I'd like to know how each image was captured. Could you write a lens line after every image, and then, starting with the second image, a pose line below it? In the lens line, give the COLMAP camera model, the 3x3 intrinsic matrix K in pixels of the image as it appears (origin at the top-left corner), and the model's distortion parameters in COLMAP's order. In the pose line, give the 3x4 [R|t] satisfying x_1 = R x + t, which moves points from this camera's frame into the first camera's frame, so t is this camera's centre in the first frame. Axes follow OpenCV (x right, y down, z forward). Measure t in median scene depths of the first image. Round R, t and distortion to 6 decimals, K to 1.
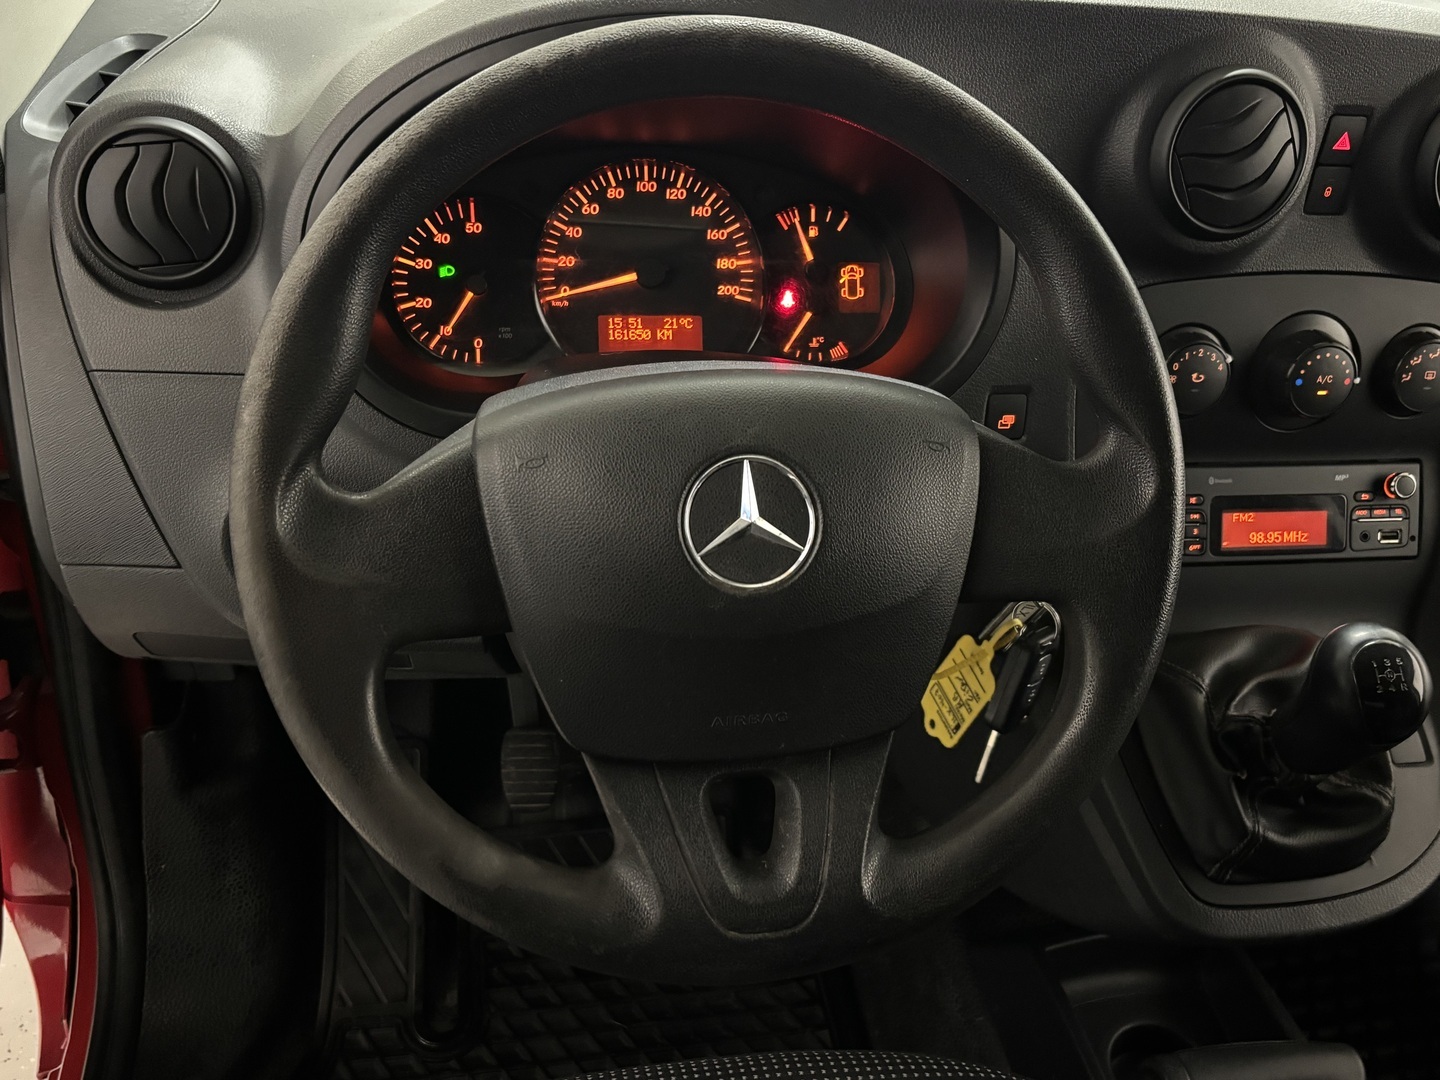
lens RADIAL K [[1329.4, 0, 720.0], [0, 1329.4, 540.0], [0, 0, 1]] dist [-0.047780, 0.109843]
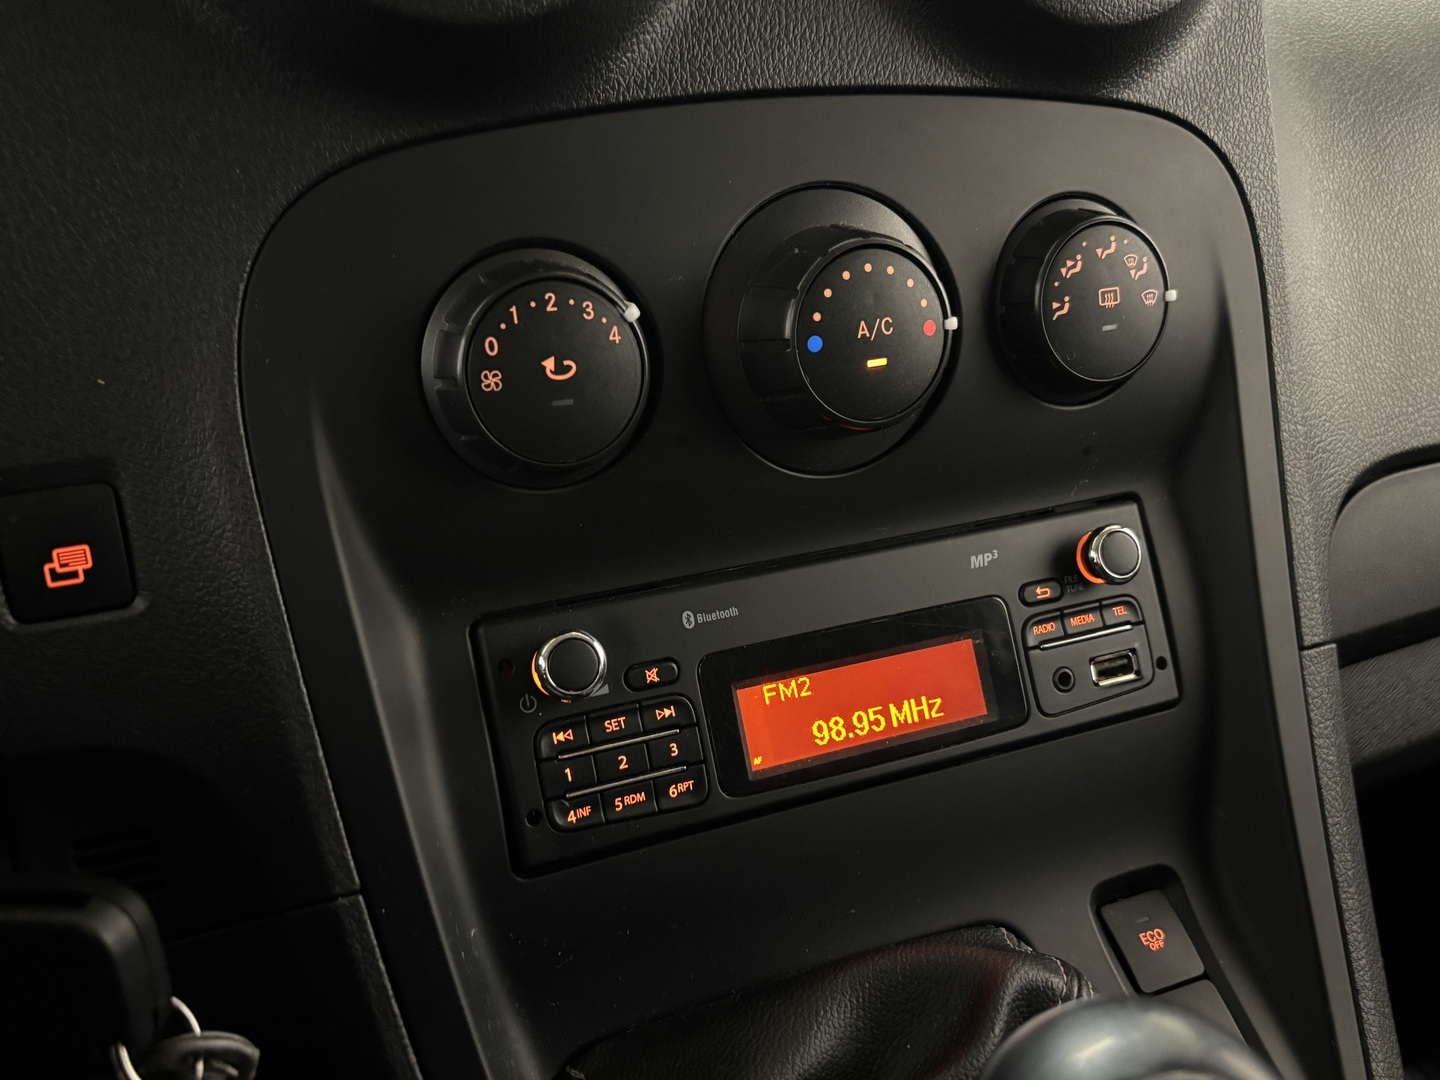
lens RADIAL K [[1329.4, 0, 720.0], [0, 1329.4, 540.0], [0, 0, 1]] dist [-0.047780, 0.109843]
pose [[0.969597, -0.168903, 0.177069, 0.313230], [0.192966, 0.972717, -0.128787, -0.013741], [-0.150486, 0.159039, 0.975736, 0.591086]]
